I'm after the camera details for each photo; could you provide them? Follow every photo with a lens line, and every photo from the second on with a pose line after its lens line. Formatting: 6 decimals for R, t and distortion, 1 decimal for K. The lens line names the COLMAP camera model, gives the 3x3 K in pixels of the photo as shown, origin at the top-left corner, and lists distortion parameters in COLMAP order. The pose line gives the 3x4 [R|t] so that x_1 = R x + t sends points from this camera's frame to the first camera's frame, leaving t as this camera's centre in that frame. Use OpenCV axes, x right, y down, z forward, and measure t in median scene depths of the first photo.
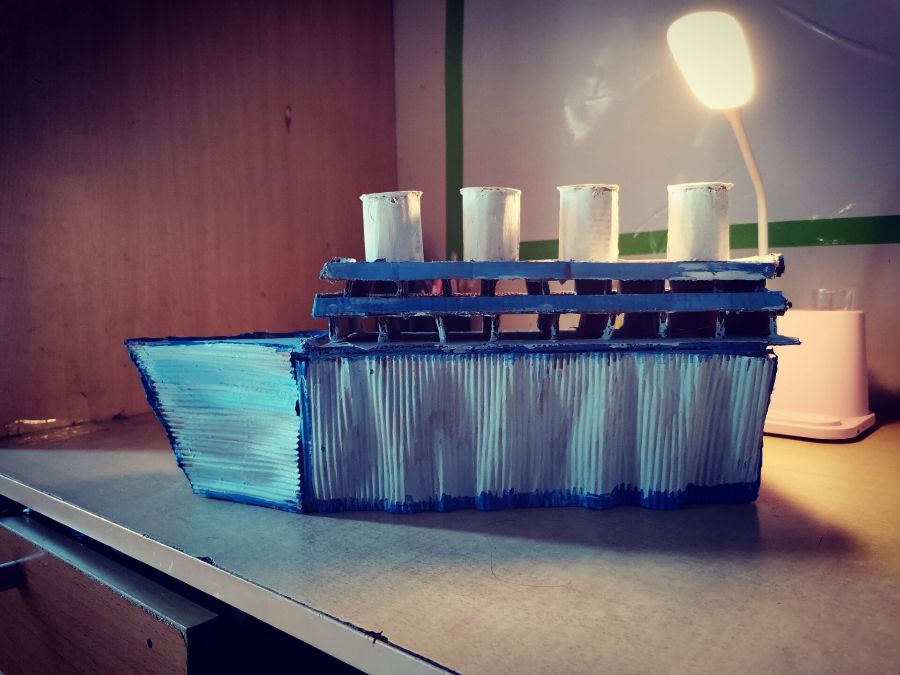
lens RADIAL K [[663.1, 0, 450.0], [0, 663.1, 337.5], [0, 0, 1]] dist [0.006708, 0.002294]
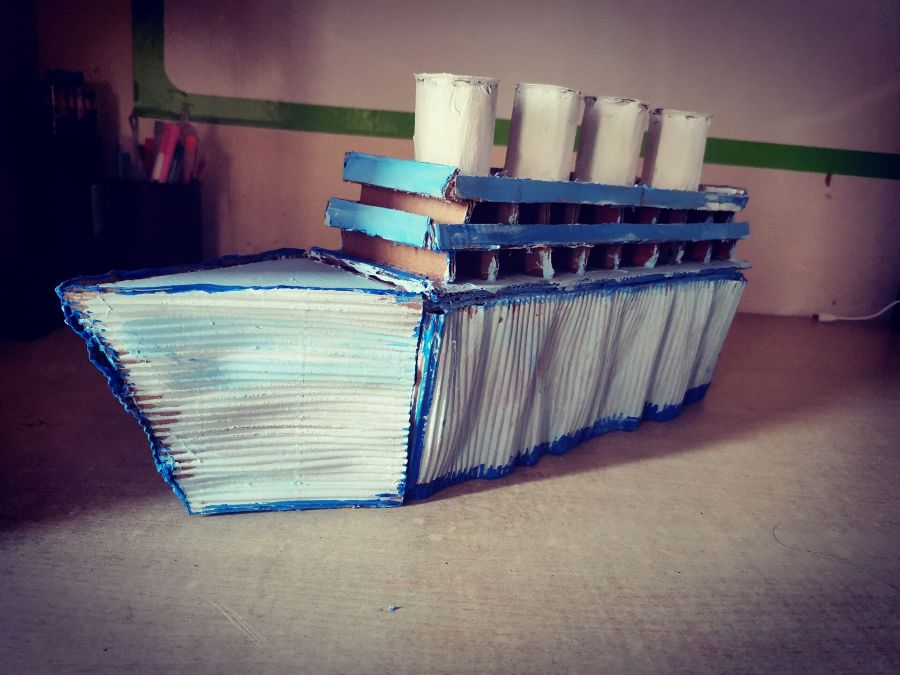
lens RADIAL K [[663.1, 0, 450.0], [0, 663.1, 337.5], [0, 0, 1]] dist [0.006708, 0.002294]
pose [[0.771725, -0.094905, 0.628835, -0.644816], [-0.039889, 0.979632, 0.196801, -0.079370], [-0.634704, -0.176960, 0.752220, 0.422566]]
